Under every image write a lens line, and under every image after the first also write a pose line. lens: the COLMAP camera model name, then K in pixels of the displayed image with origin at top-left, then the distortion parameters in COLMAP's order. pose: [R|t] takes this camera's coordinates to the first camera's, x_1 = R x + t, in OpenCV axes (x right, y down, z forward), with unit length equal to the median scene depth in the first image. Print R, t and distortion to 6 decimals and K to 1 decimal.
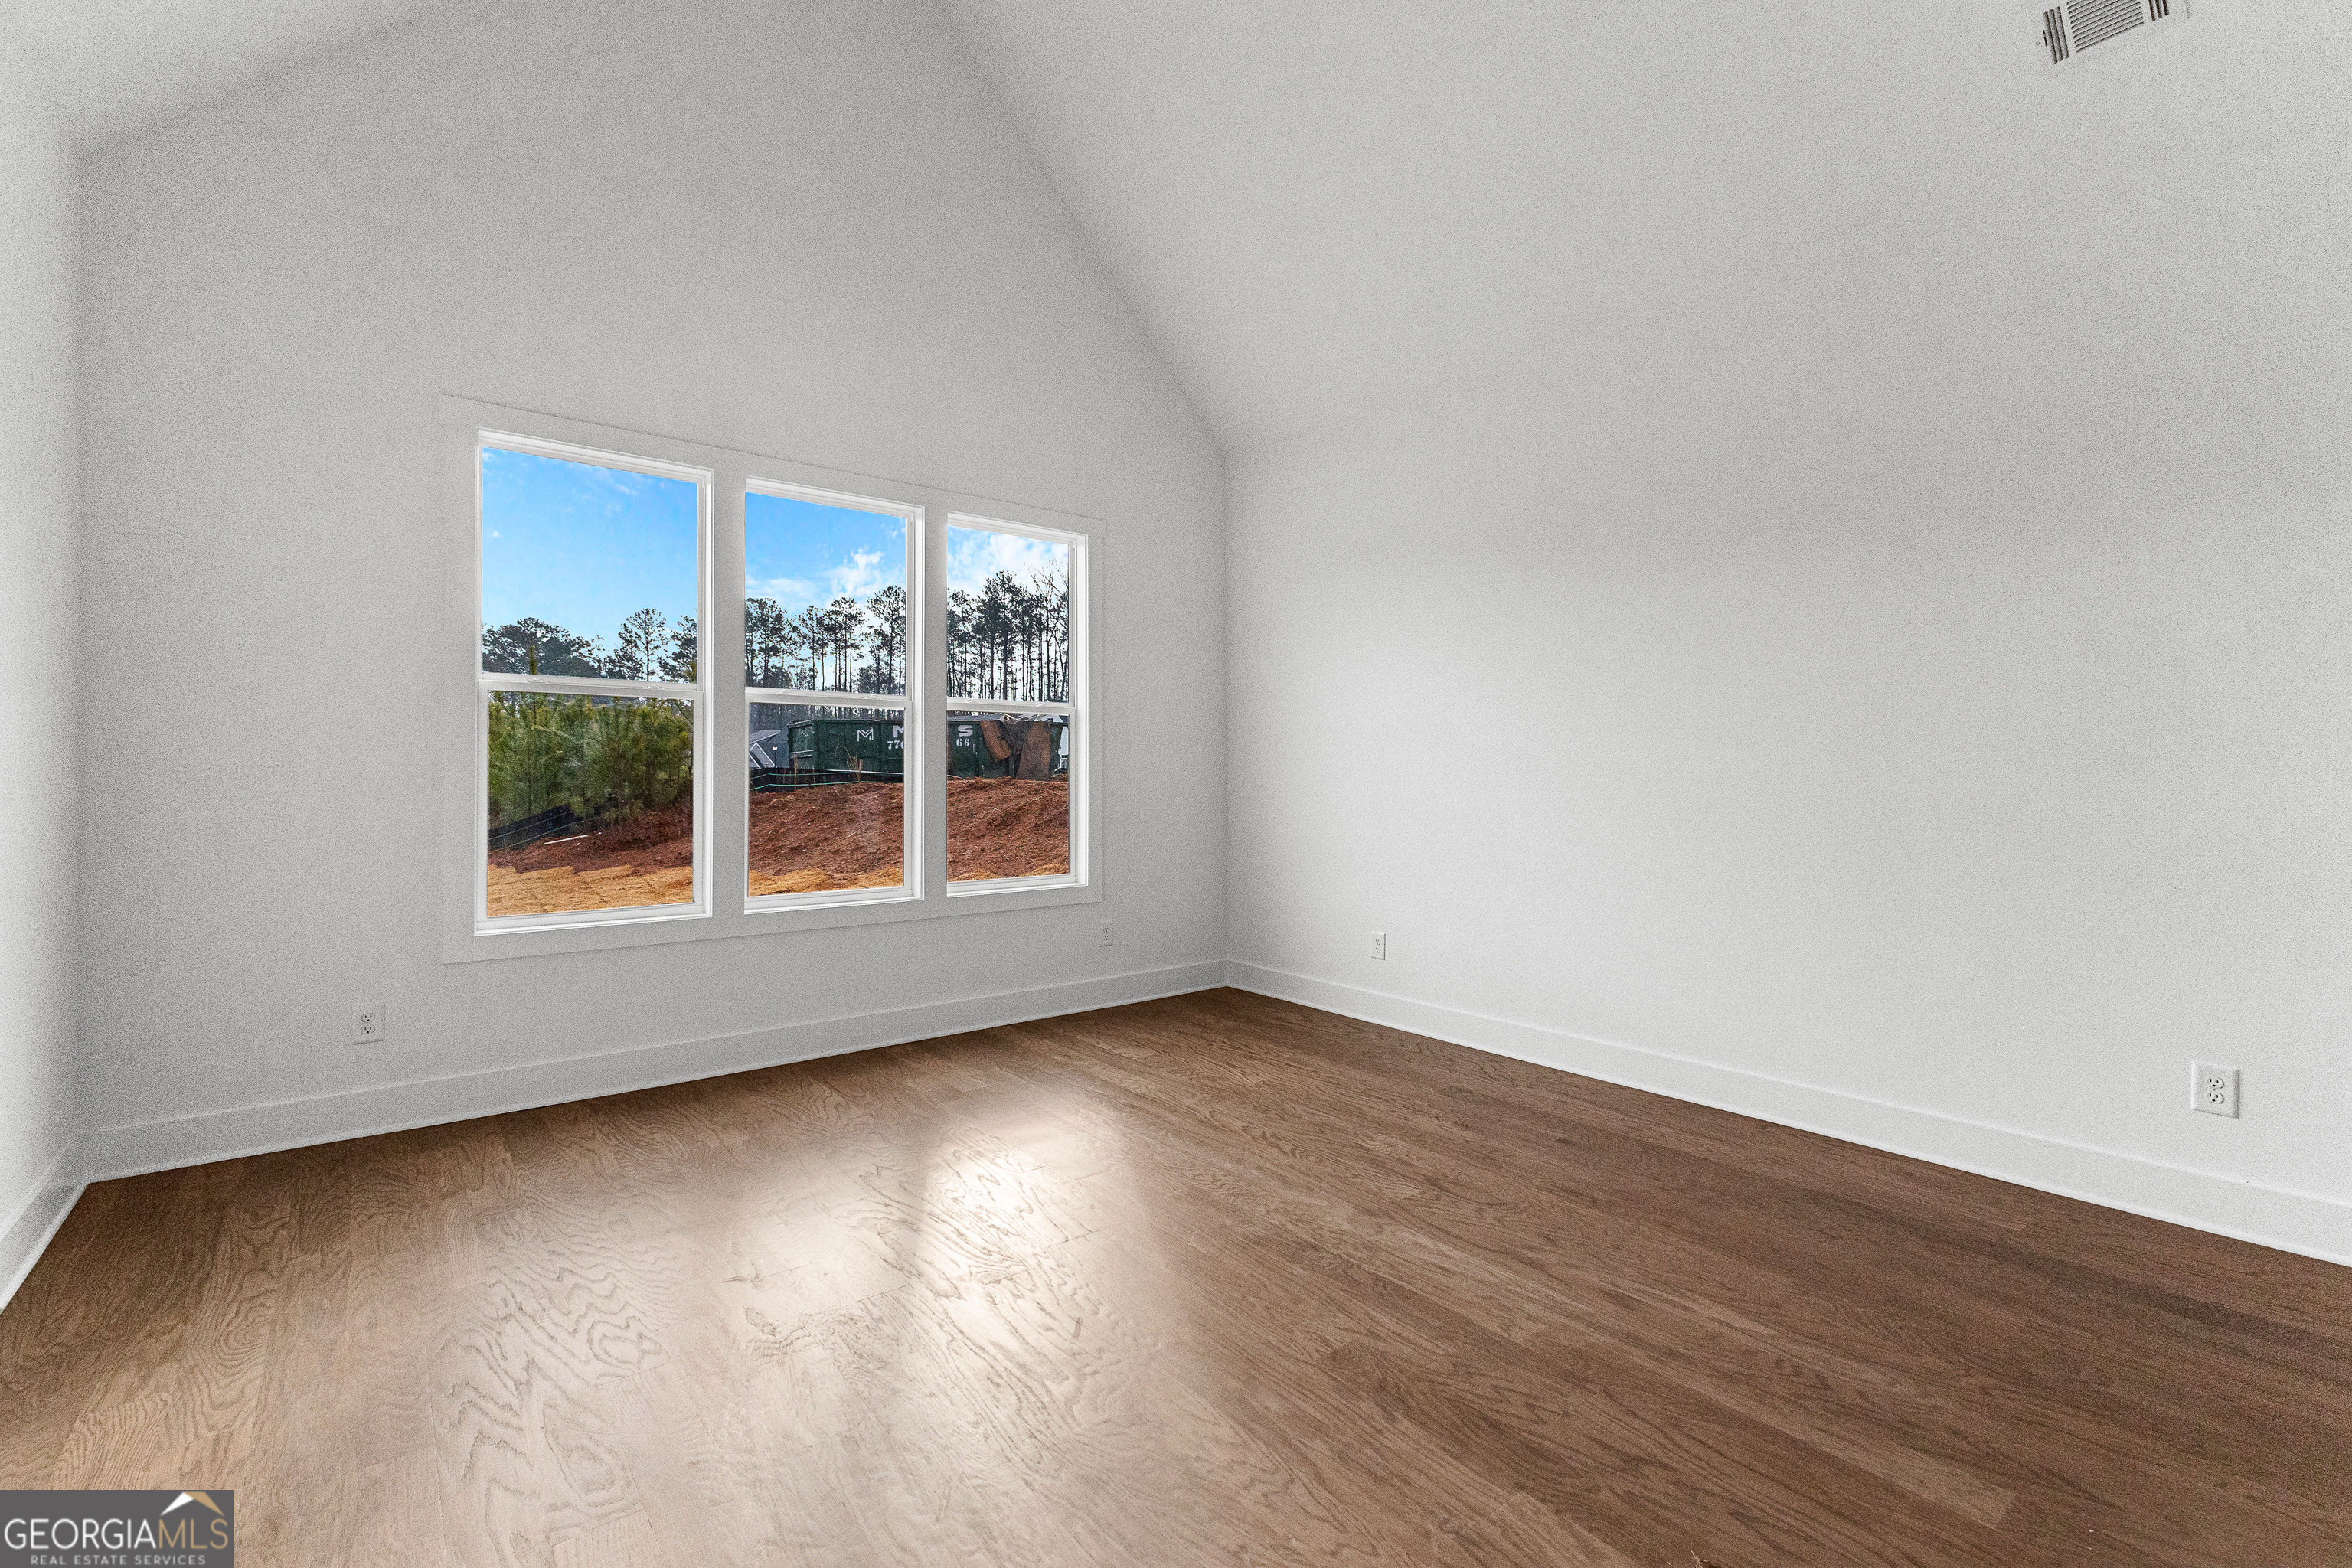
lens RADIAL K [[1016.9, 0, 1183.5], [0, 1016.9, 768.5], [0, 0, 1]] dist [0.010729, -0.001034]
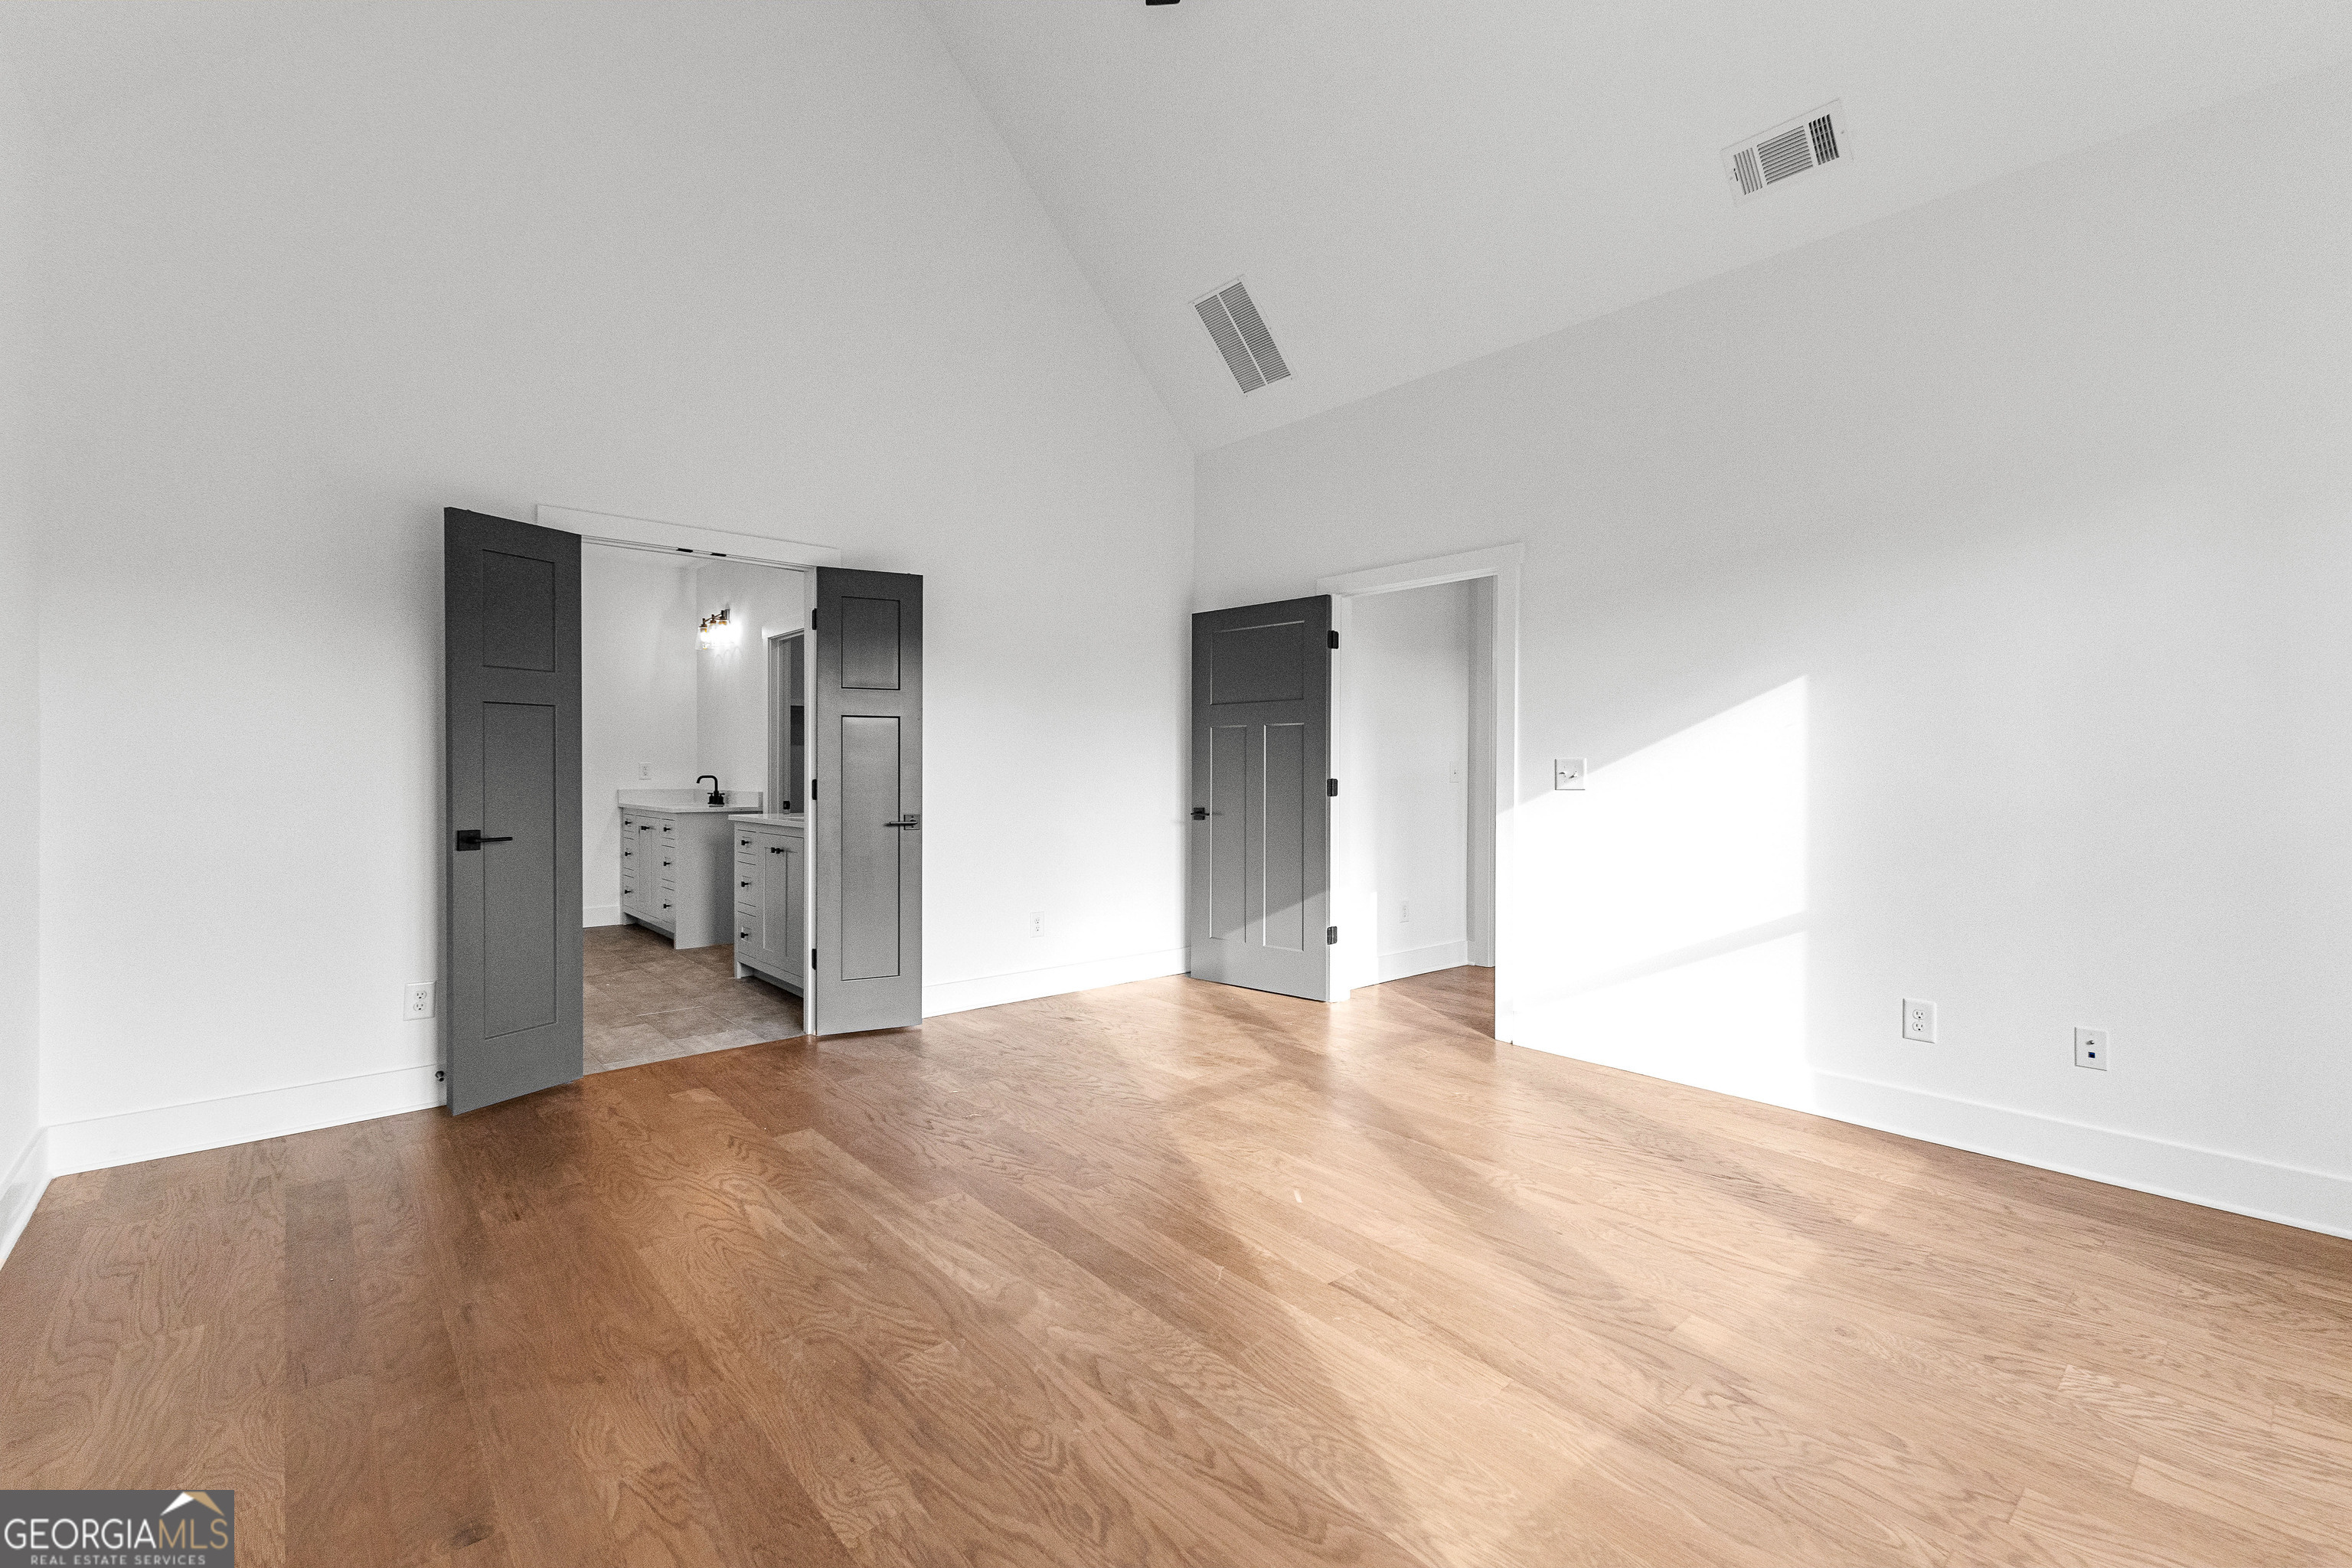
lens RADIAL K [[1016.9, 0, 1183.5], [0, 1016.9, 768.5], [0, 0, 1]] dist [0.010729, -0.001034]
pose [[-0.998982, -0.001752, -0.045066, 0.053353], [-0.001449, 0.999976, -0.006759, 0.011003], [0.045077, -0.006687, -0.998961, 1.229004]]
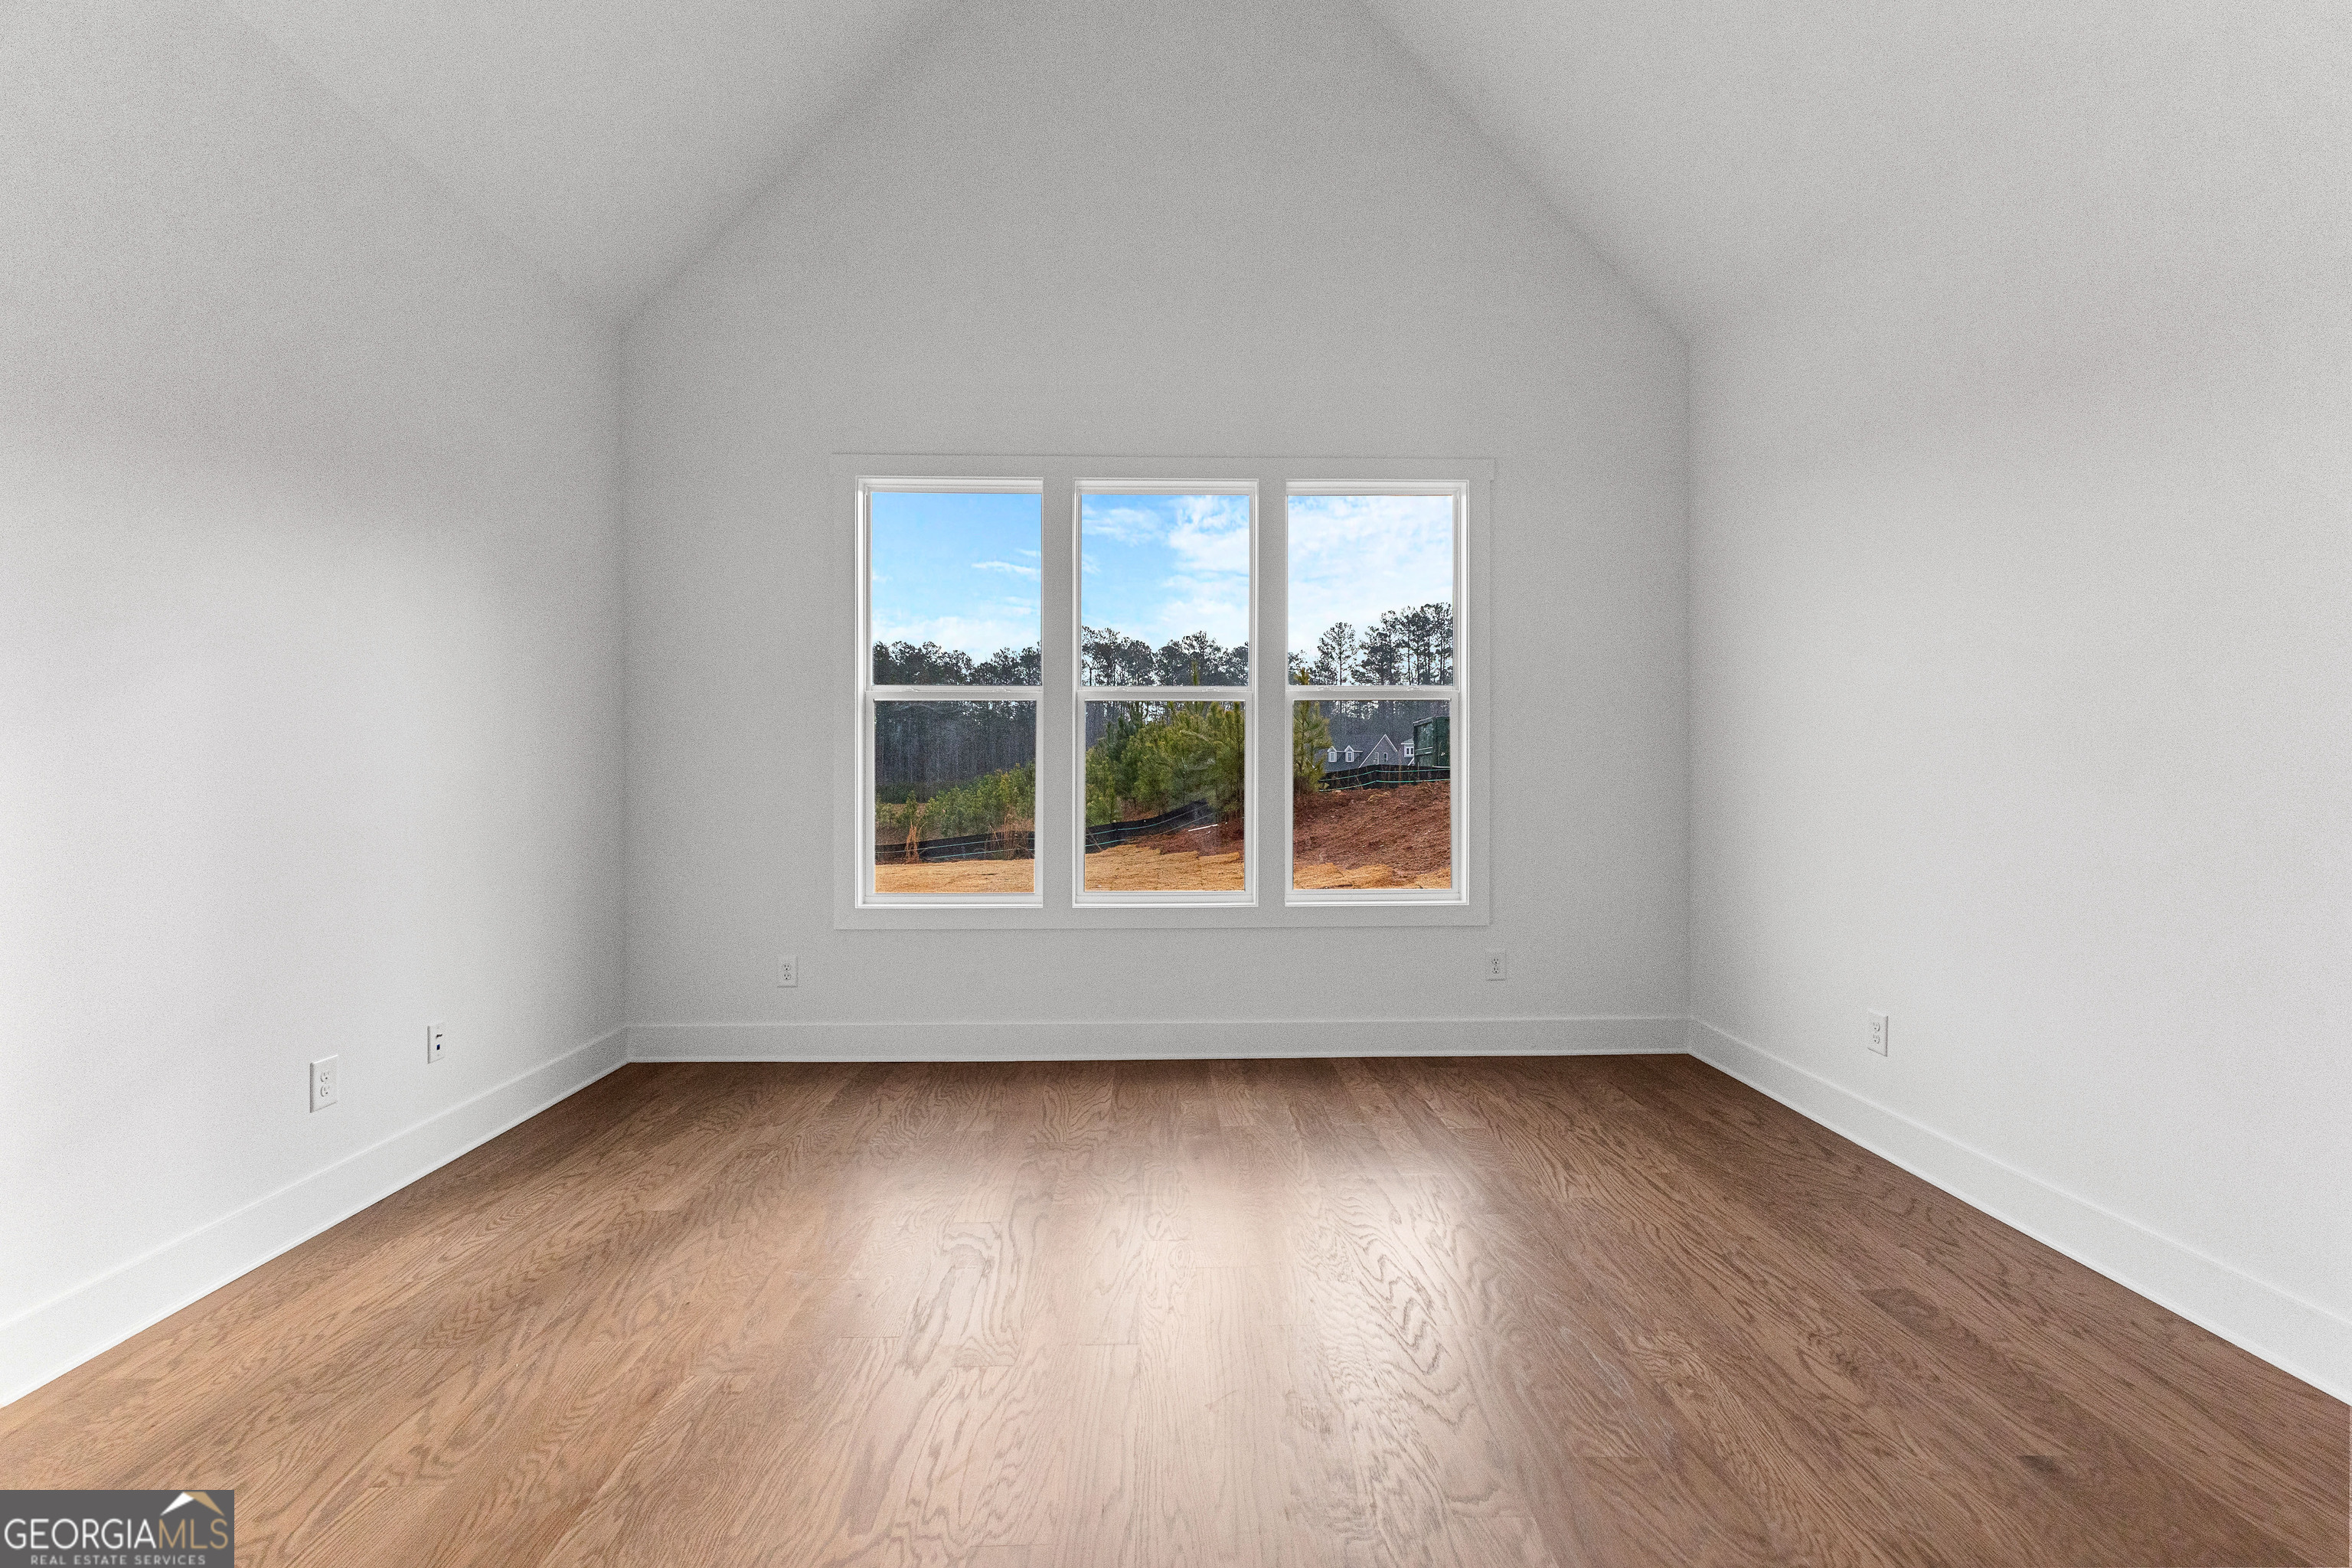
lens RADIAL K [[1016.9, 0, 1183.5], [0, 1016.9, 768.5], [0, 0, 1]] dist [0.010729, -0.001034]
pose [[0.796877, -0.003711, -0.604131, 0.280478], [0.005723, 0.999983, 0.001406, 0.002728], [0.604115, -0.004578, 0.796884, 0.256154]]
